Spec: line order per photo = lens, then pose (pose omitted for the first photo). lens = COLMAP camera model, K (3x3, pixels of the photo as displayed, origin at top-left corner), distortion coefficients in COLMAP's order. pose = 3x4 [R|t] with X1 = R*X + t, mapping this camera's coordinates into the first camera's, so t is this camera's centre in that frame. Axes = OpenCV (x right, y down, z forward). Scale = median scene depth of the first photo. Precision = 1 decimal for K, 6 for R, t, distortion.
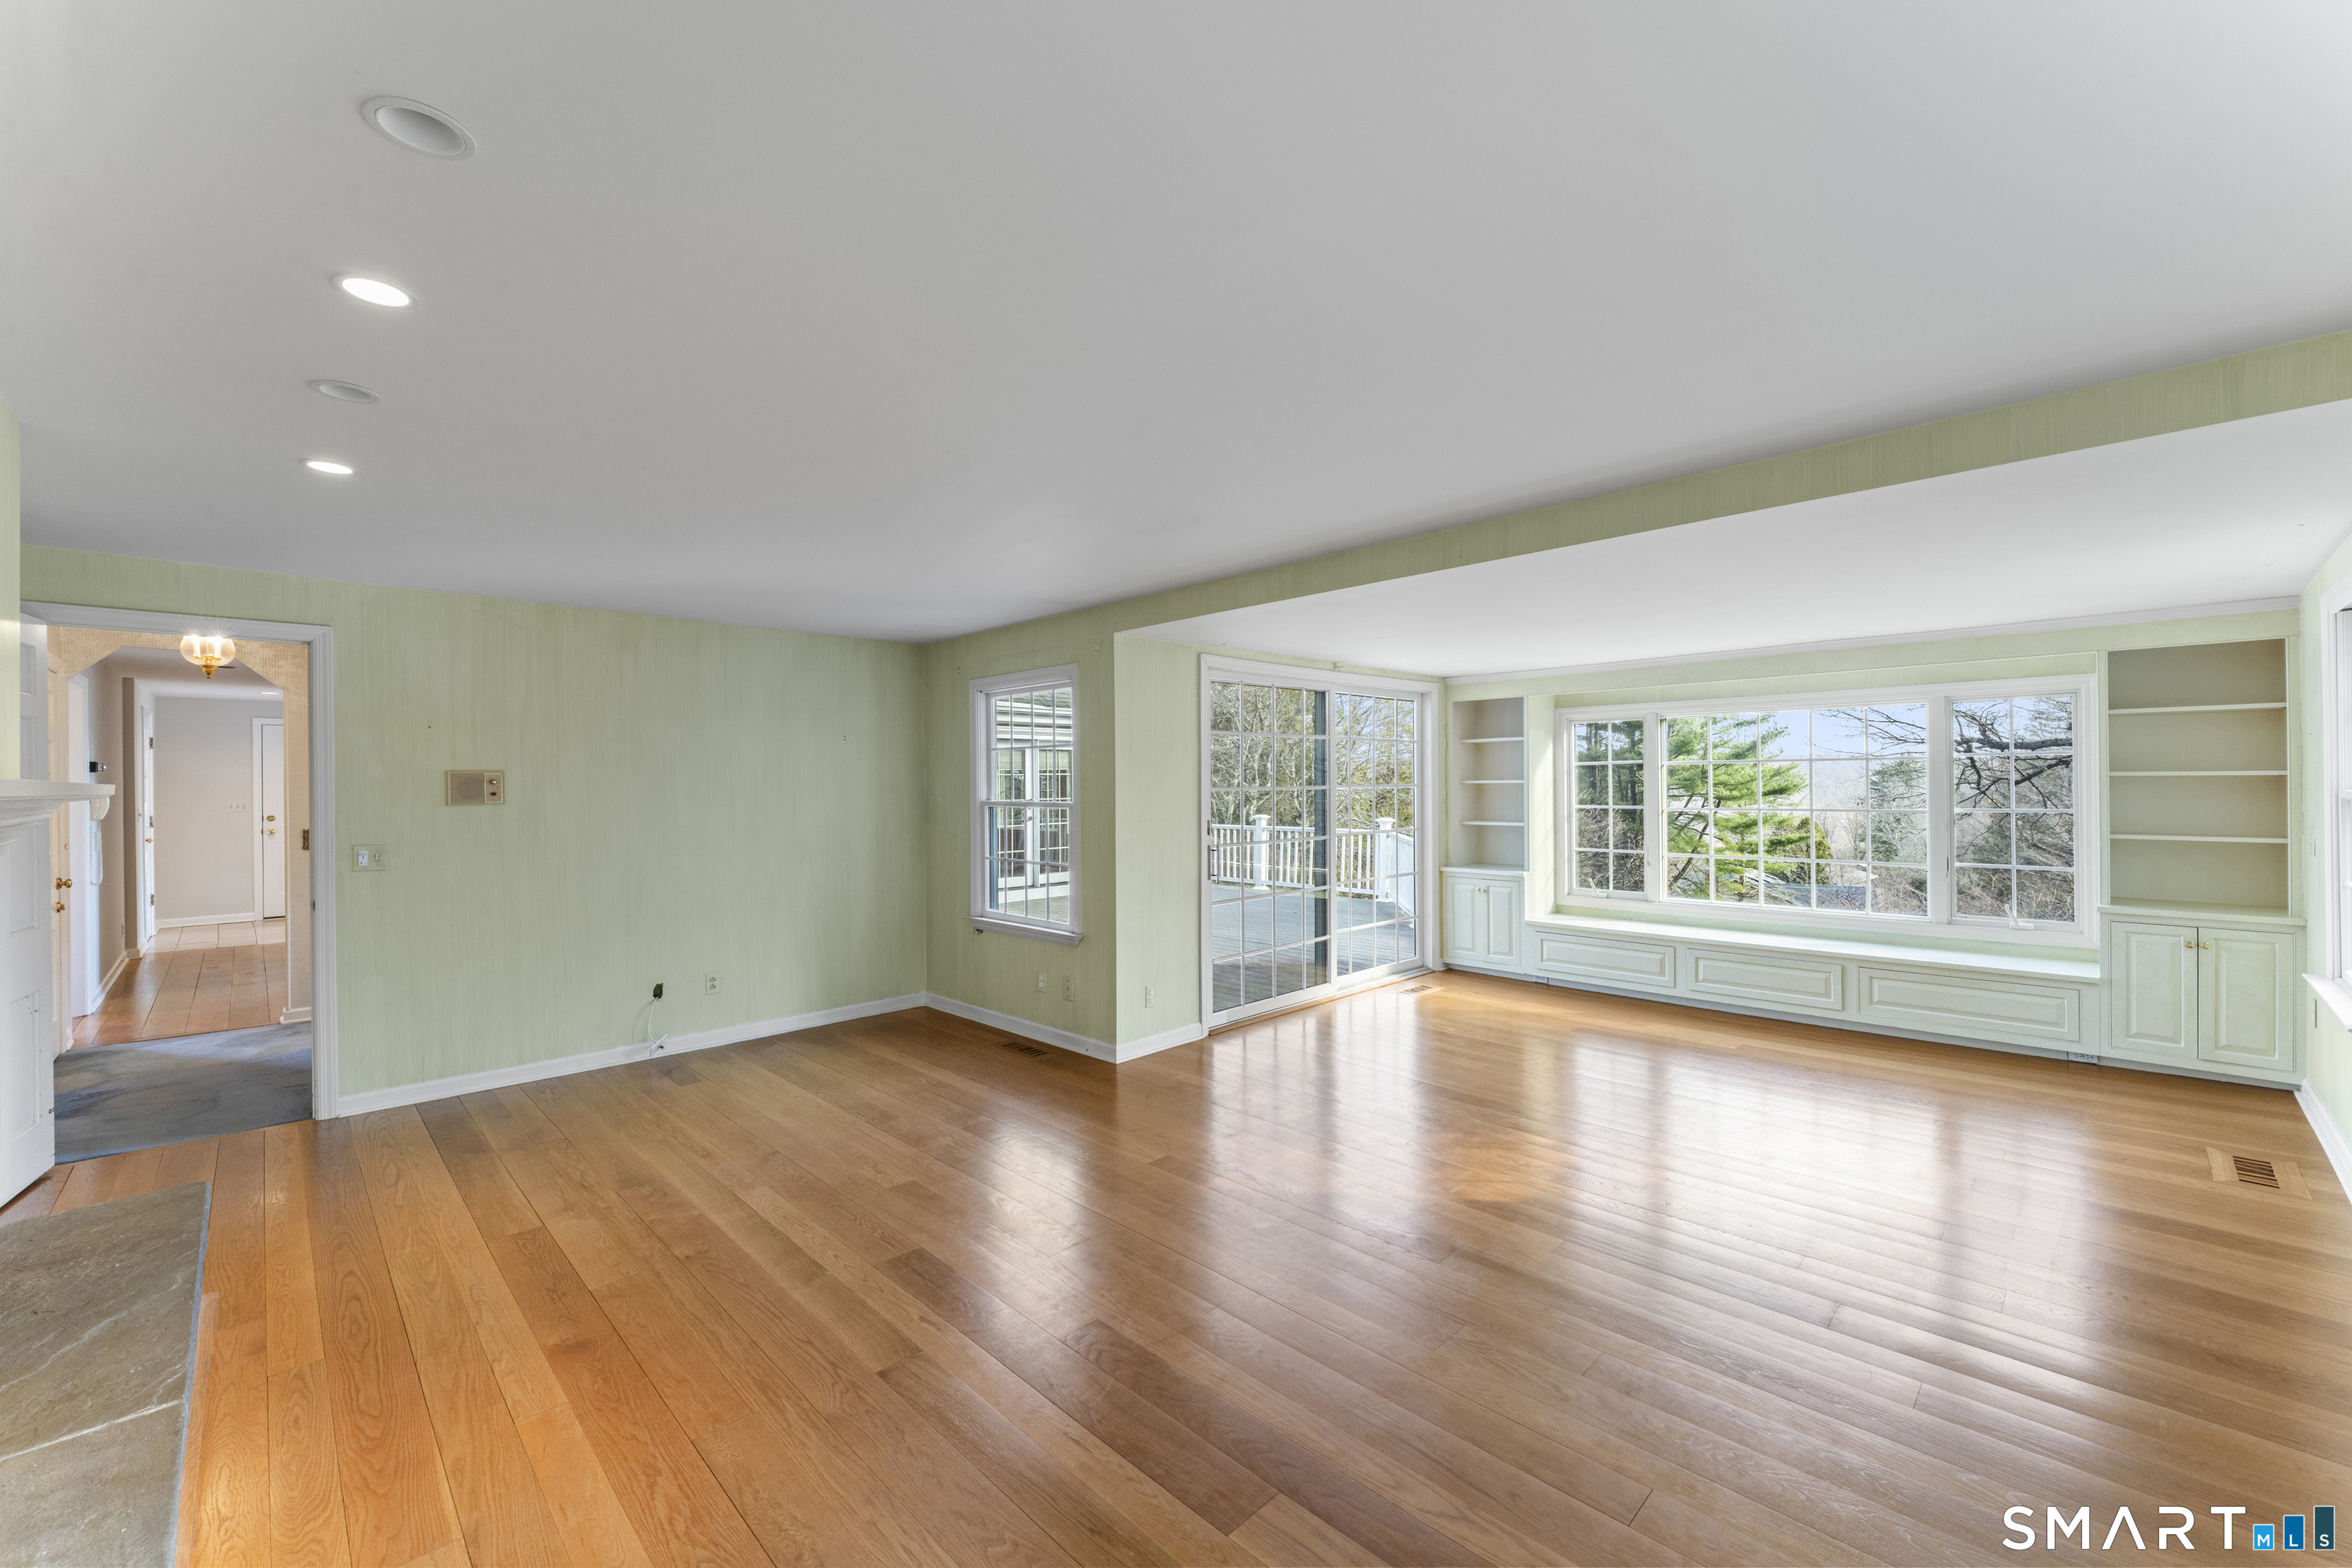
lens RADIAL K [[957.2, 0, 1161.1], [0, 957.2, 786.7], [0, 0, 1]] dist [-0.004012, 0.000732]
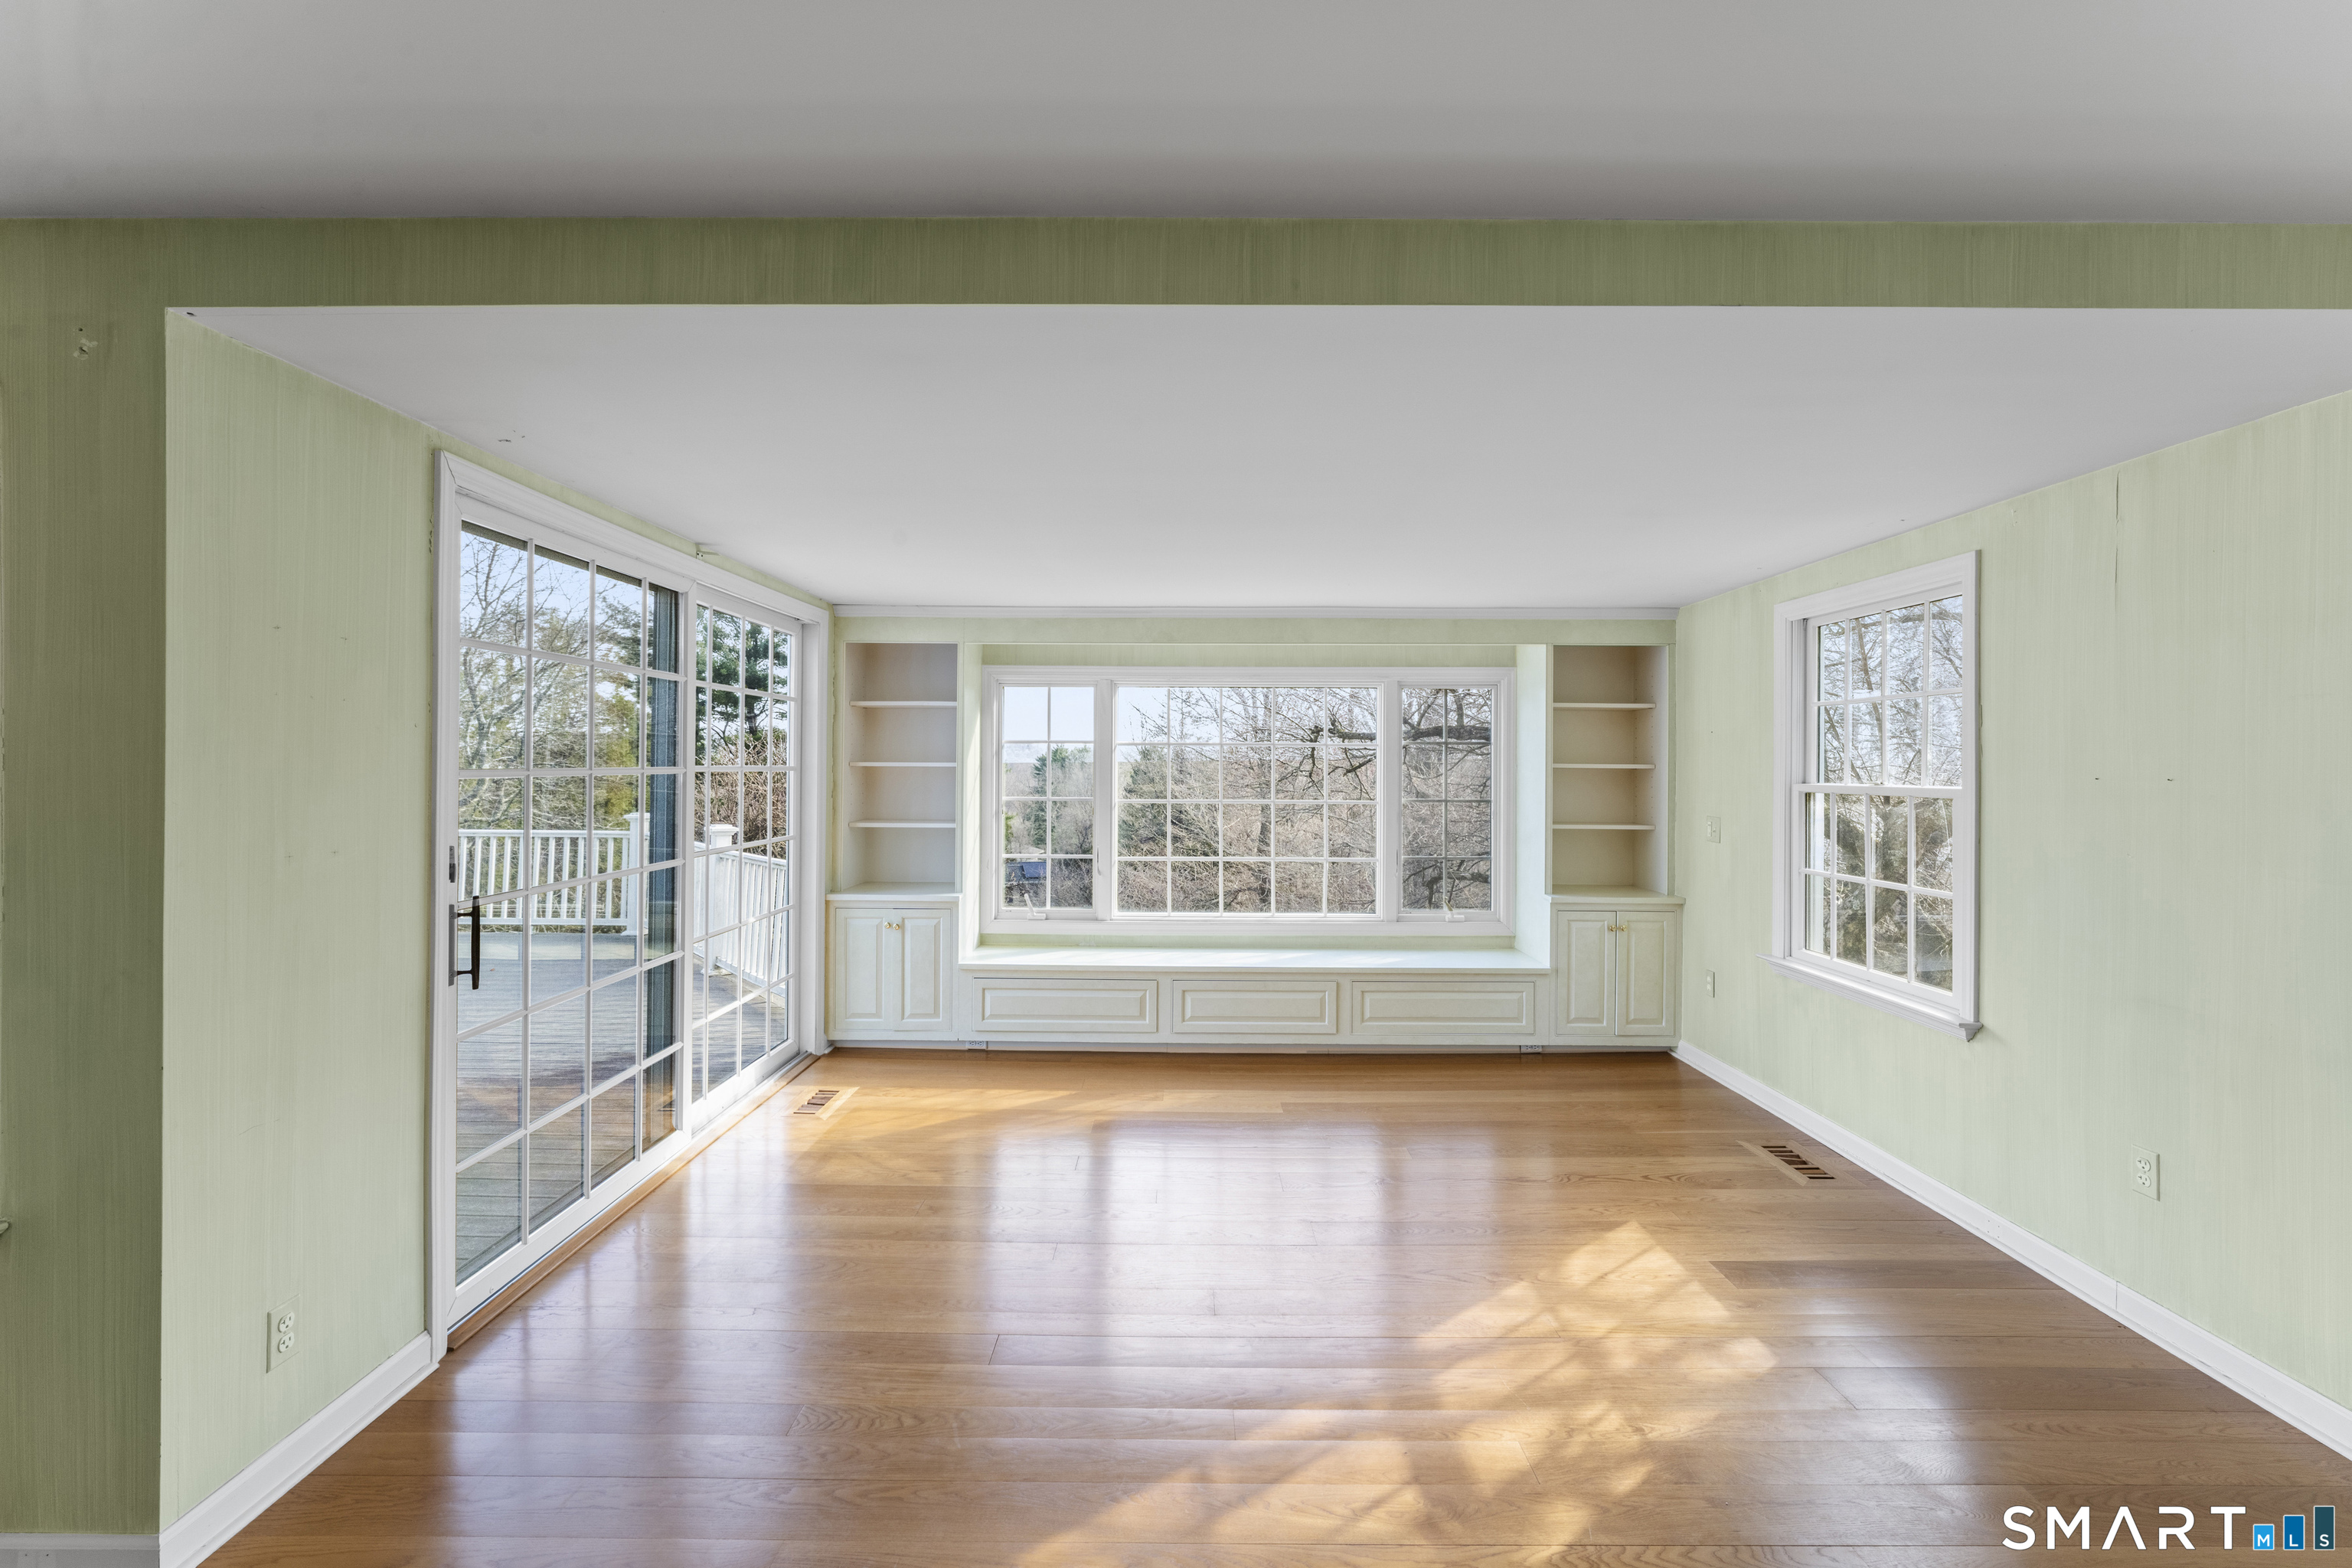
lens RADIAL K [[1032.8, 0, 1193.7], [0, 1032.8, 766.8], [0, 0, 1]] dist [0.005195, -0.000721]
pose [[0.694436, 0.012640, 0.719443, -0.046306], [-0.009501, 0.999920, -0.008397, 0.001031], [-0.719492, -0.001004, 0.694500, 0.378509]]
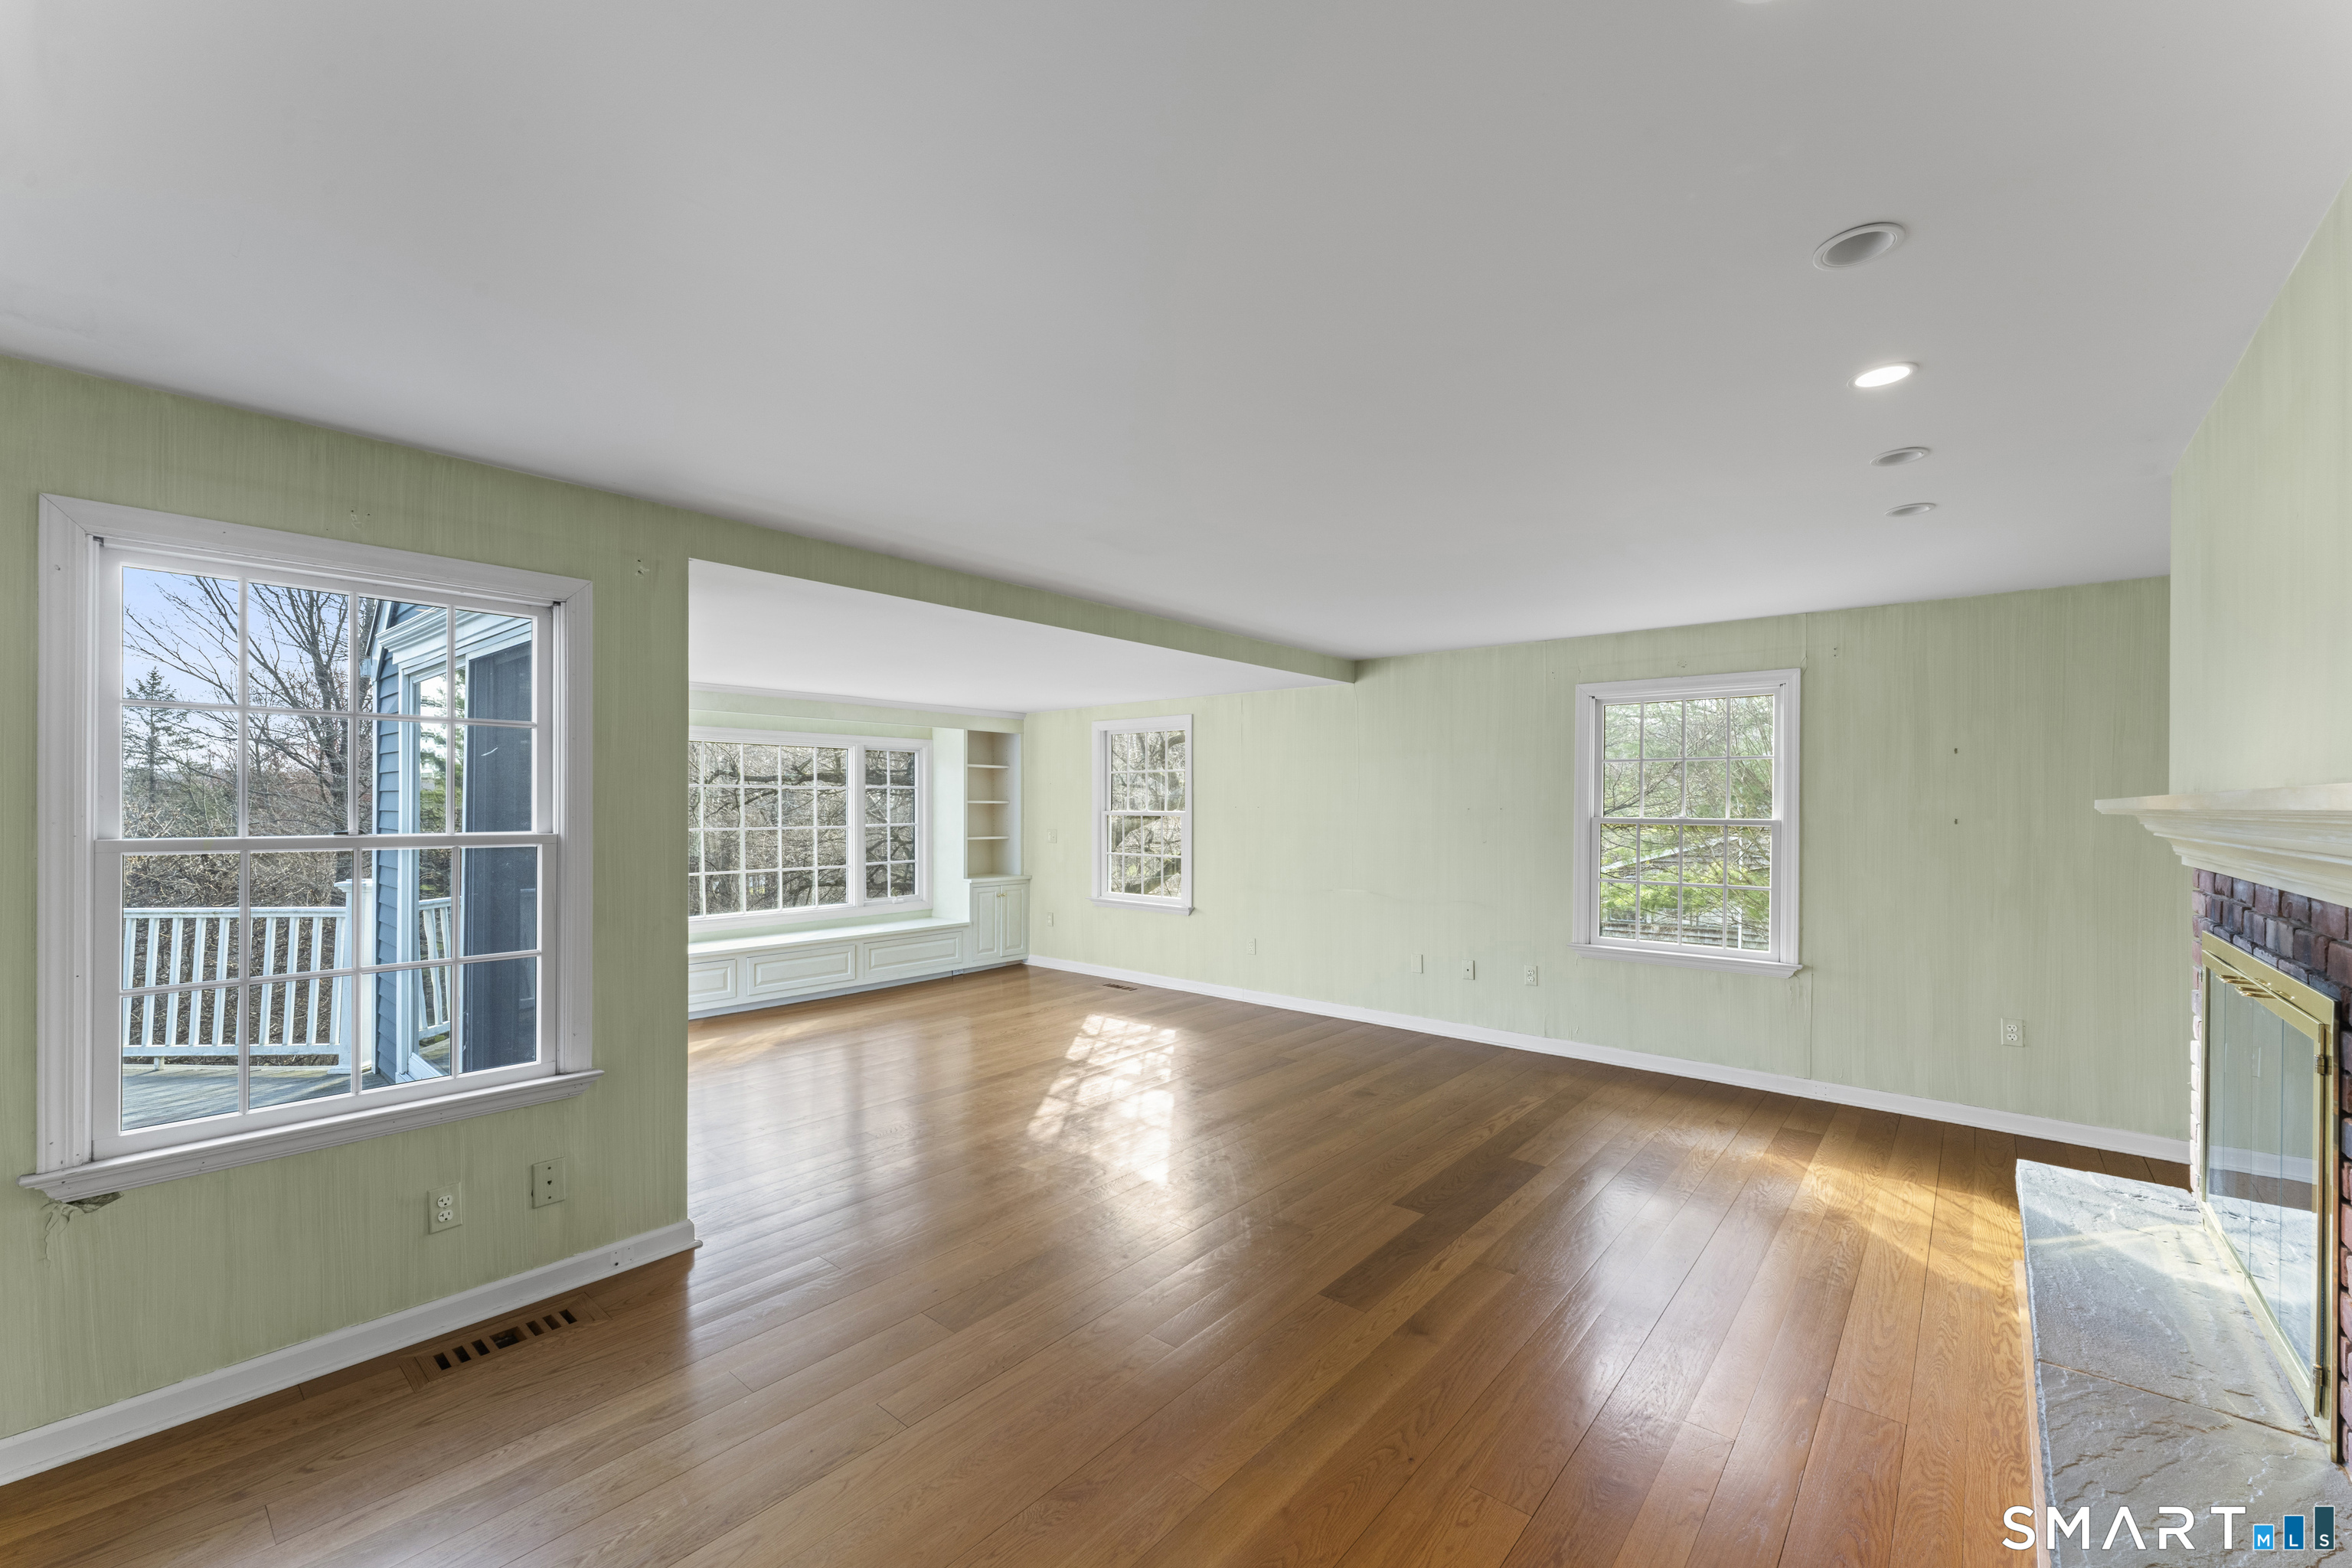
lens RADIAL K [[957.2, 0, 1192.5], [0, 957.2, 787.7], [0, 0, 1]] dist [-0.004012, 0.000732]
pose [[-0.111745, 0.026242, 0.993390, -0.561125], [0.002854, 0.999656, -0.026086, 0.005441], [-0.993733, -0.000080, -0.111782, 0.585759]]
